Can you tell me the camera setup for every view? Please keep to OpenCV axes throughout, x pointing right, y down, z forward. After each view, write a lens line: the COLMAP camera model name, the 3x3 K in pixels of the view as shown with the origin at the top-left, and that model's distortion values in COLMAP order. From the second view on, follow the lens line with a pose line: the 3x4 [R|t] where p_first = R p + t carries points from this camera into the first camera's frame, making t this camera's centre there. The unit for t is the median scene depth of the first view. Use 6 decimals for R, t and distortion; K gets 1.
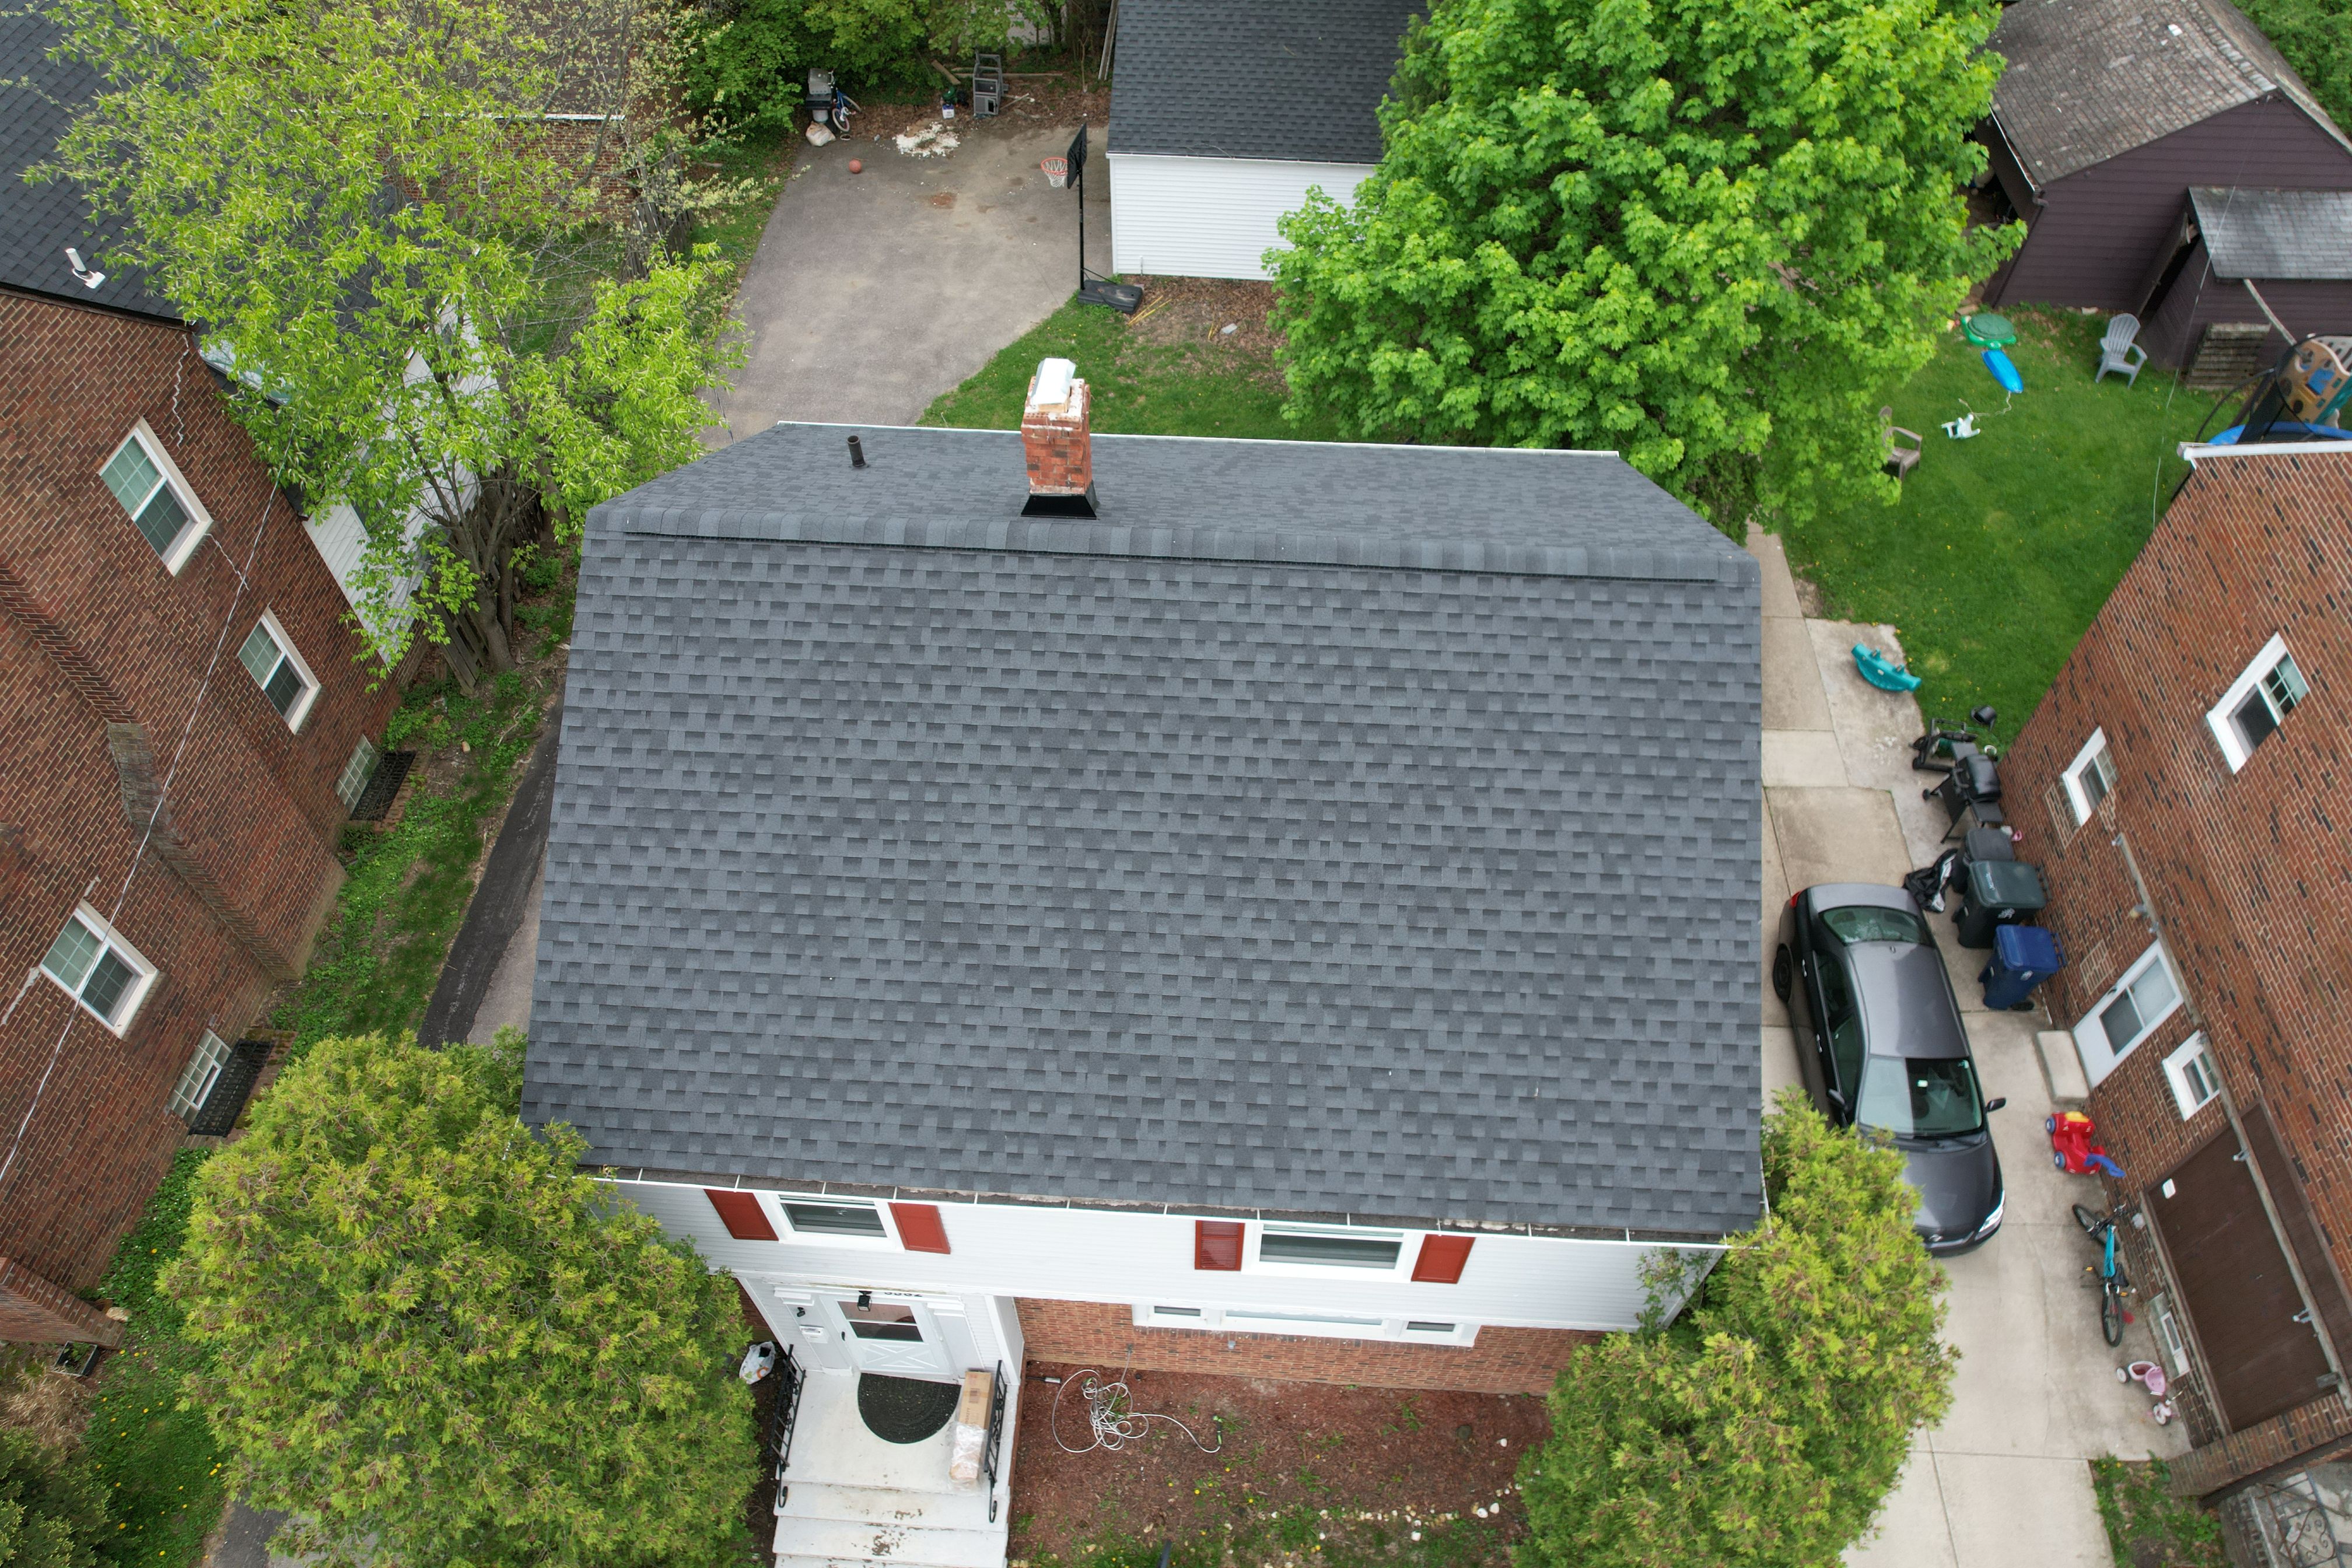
lens RADIAL K [[1505.6, 0, 1185.9], [0, 1505.6, 785.3], [0, 0, 1]] dist [-0.079106, 0.067583]
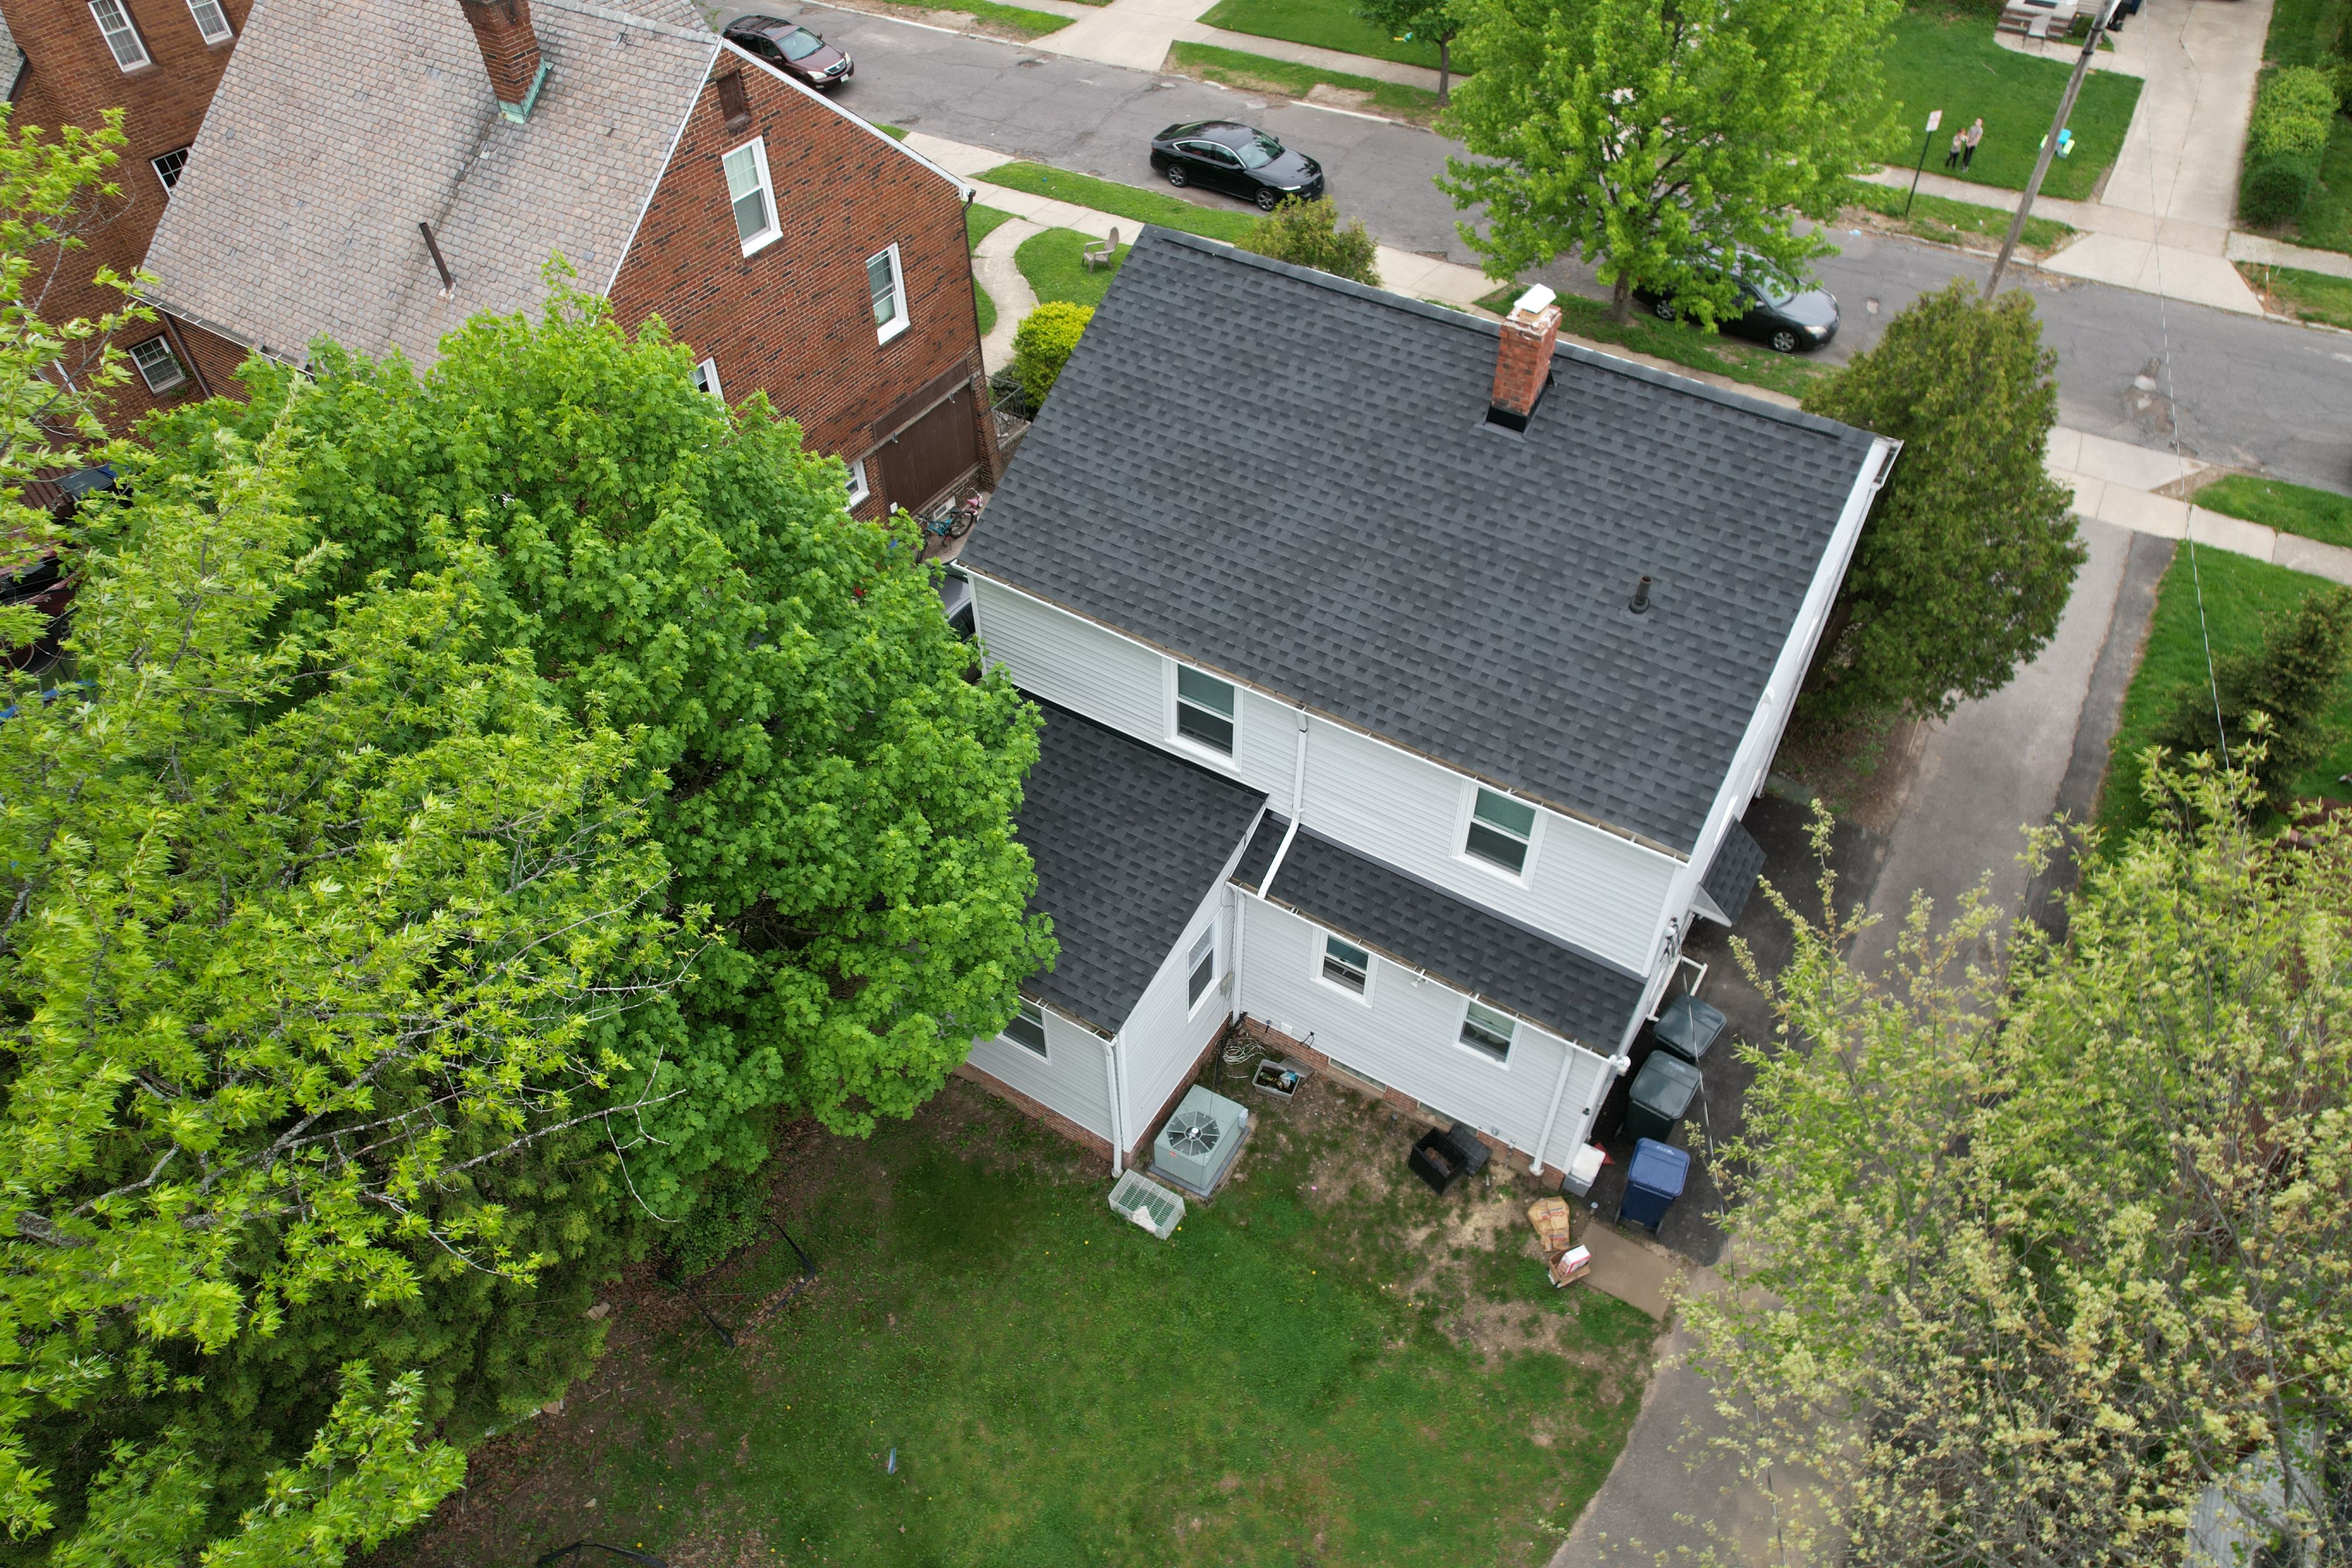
lens RADIAL K [[1505.6, 0, 1180.4], [0, 1505.6, 788.7], [0, 0, 1]] dist [-0.079106, 0.067583]
pose [[-0.879792, -0.340668, 0.331528, -0.300268], [0.375026, -0.068874, 0.924452, -1.241757], [-0.292098, 0.937657, 0.188355, 0.919746]]
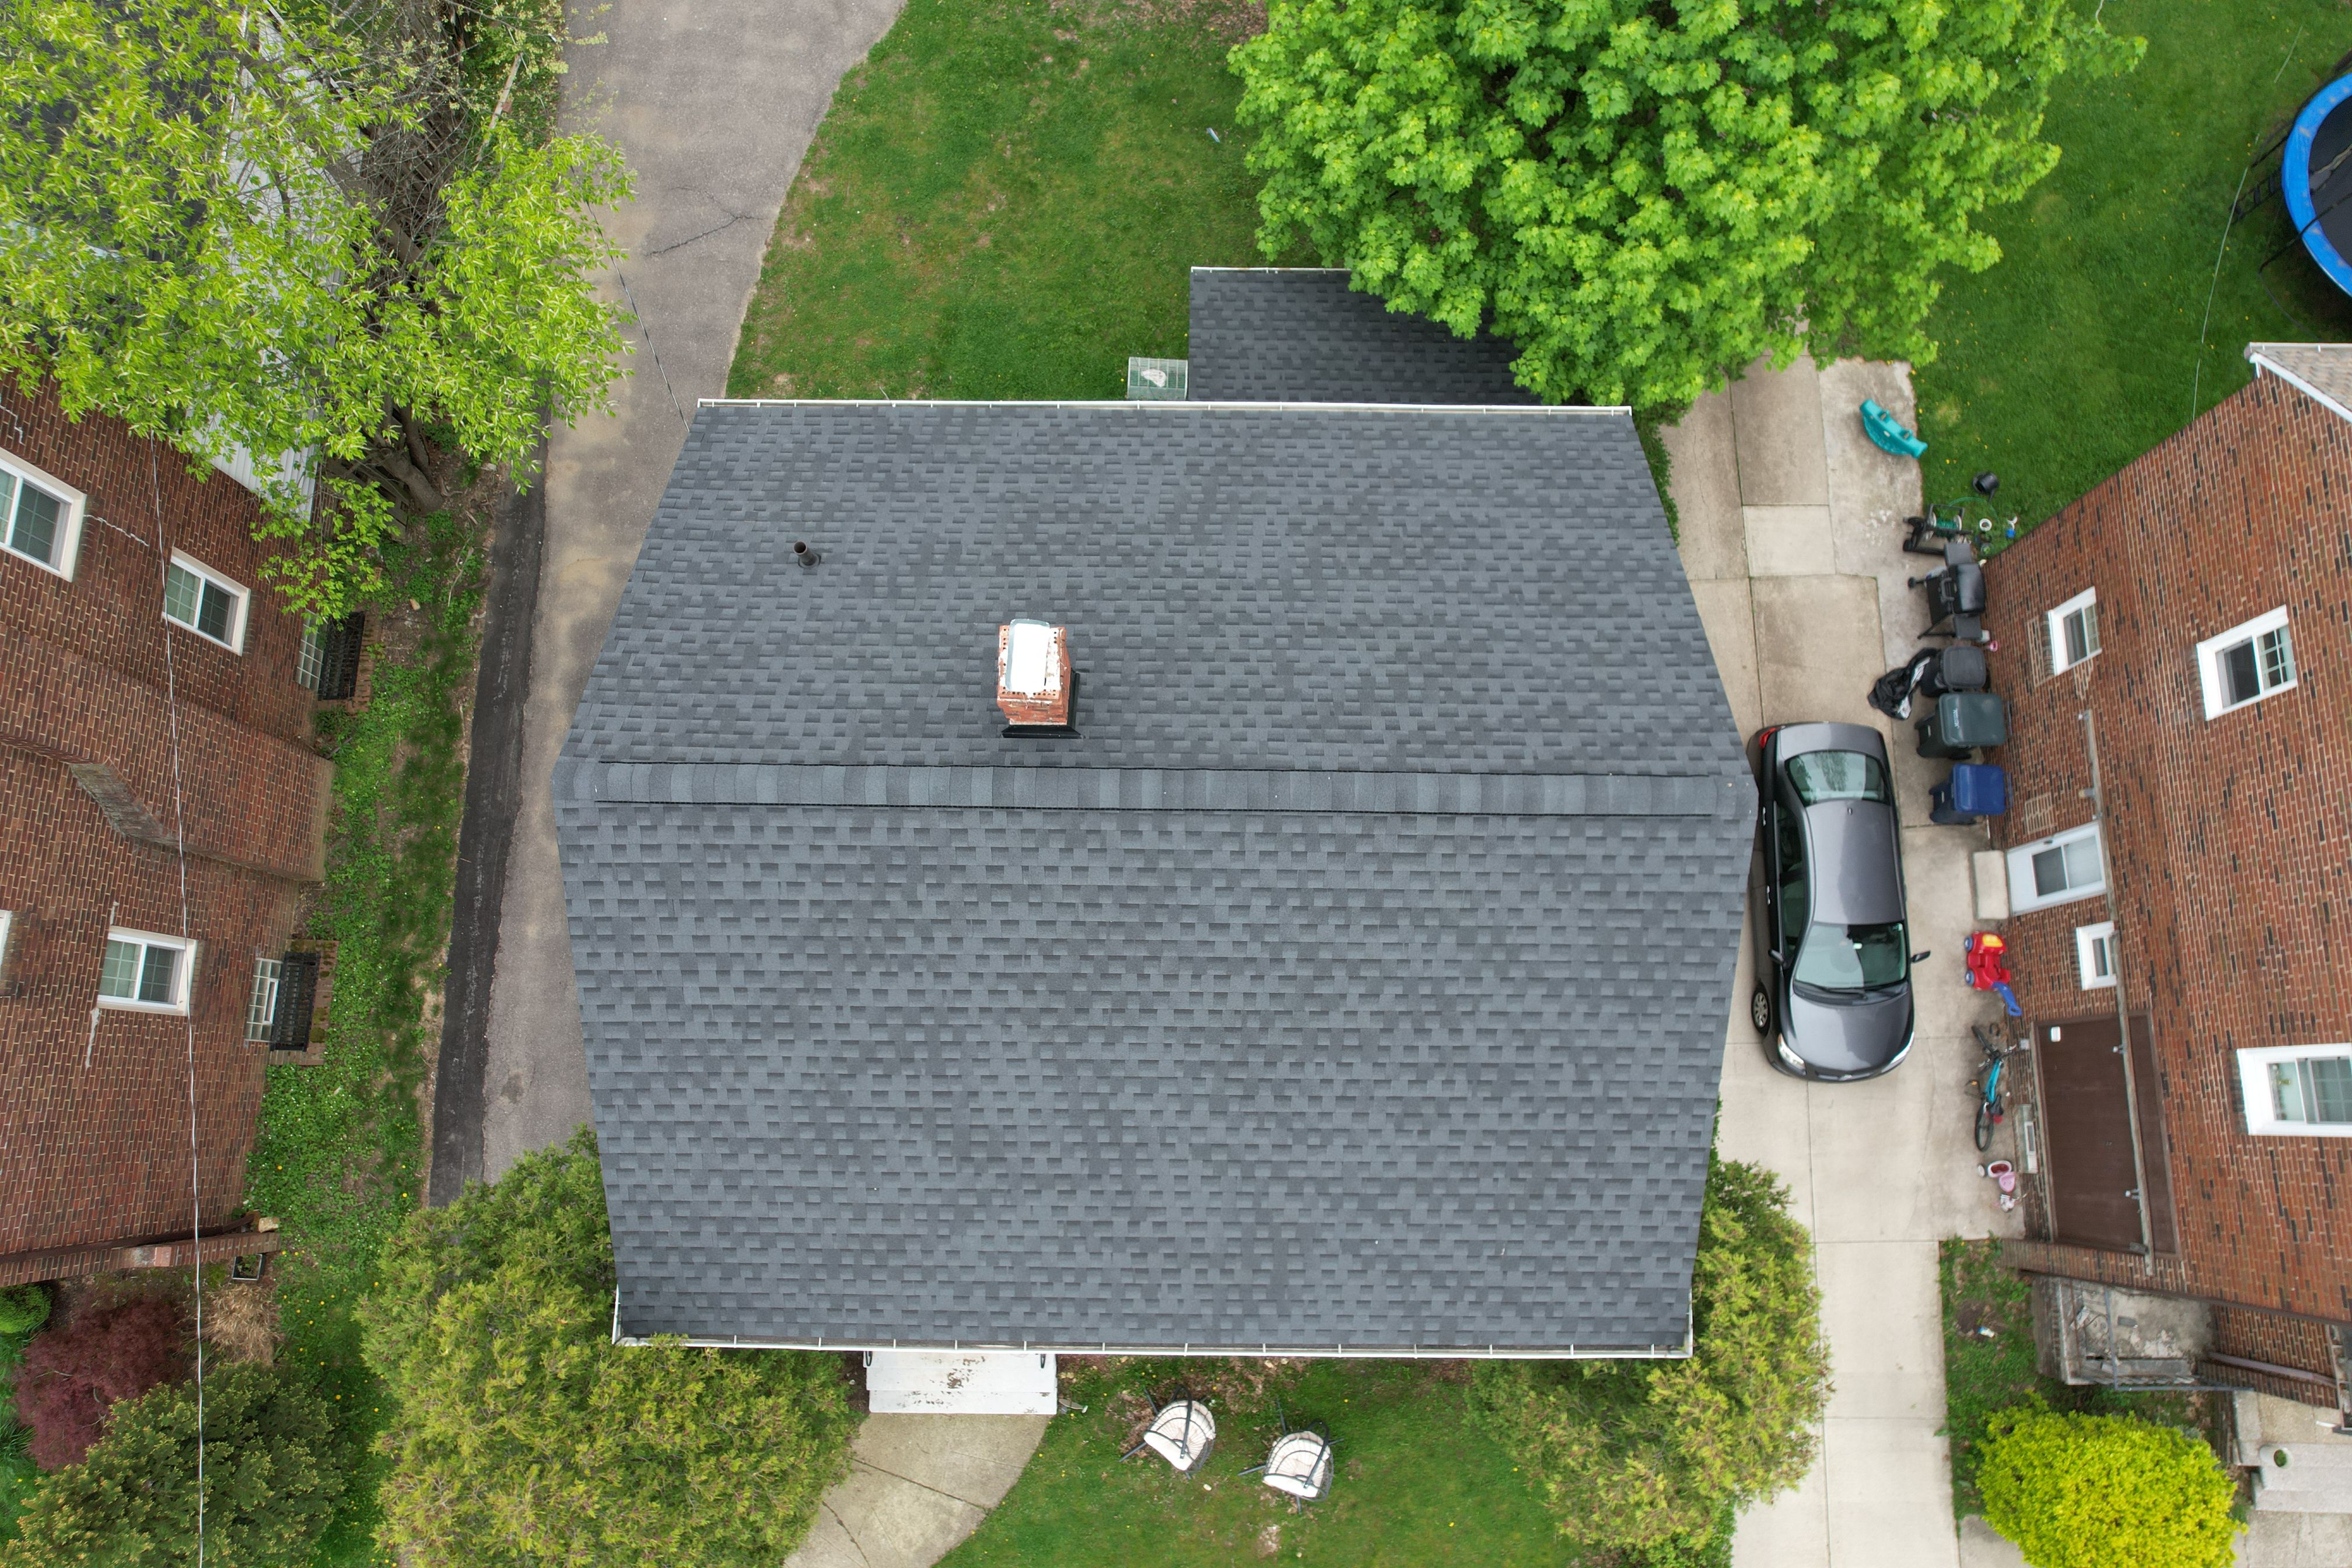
lens RADIAL K [[1505.6, 0, 1186.1], [0, 1505.6, 789.6], [0, 0, 1]] dist [-0.079106, 0.067583]
pose [[0.998693, -0.049469, 0.012827, -0.004708], [0.038660, 0.895462, 0.443456, -0.439228], [-0.033424, -0.442381, 0.896204, 0.093091]]
